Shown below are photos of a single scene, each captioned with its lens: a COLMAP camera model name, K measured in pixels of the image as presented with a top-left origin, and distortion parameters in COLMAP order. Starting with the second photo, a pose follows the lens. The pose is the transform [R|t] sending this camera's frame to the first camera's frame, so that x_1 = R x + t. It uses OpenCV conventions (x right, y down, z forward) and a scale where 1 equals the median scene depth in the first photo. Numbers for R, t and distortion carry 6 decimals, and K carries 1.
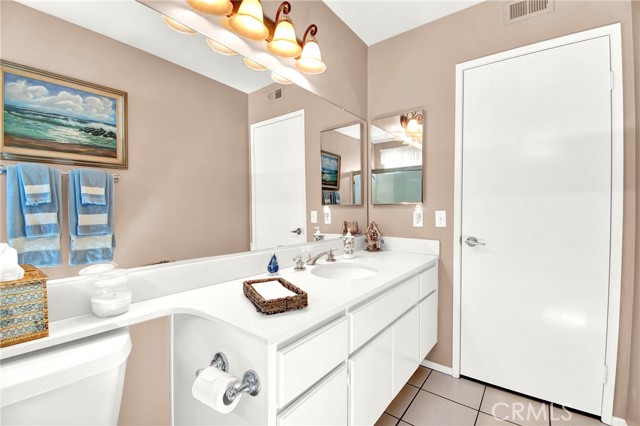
lens RADIAL K [[282.9, 0, 322.4], [0, 282.9, 212.8], [0, 0, 1]] dist [-0.000162, -0.015000]
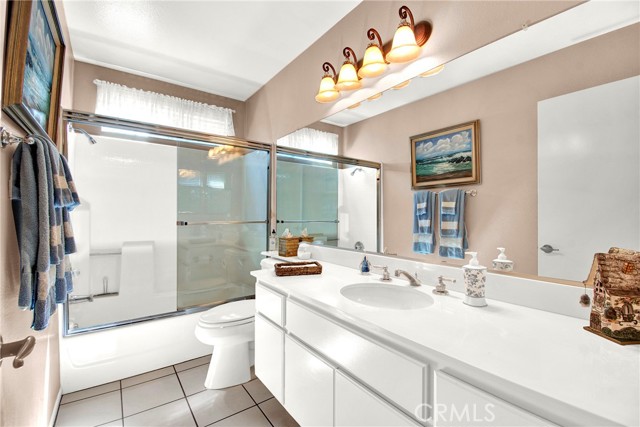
lens RADIAL K [[282.9, 0, 322.8], [0, 282.9, 215.5], [0, 0, 1]] dist [-0.000162, -0.015000]
pose [[-0.290288, -0.004438, -0.956929, 0.688037], [-0.022539, 0.999744, 0.002201, -0.013721], [0.956674, 0.022207, -0.290314, 0.805967]]
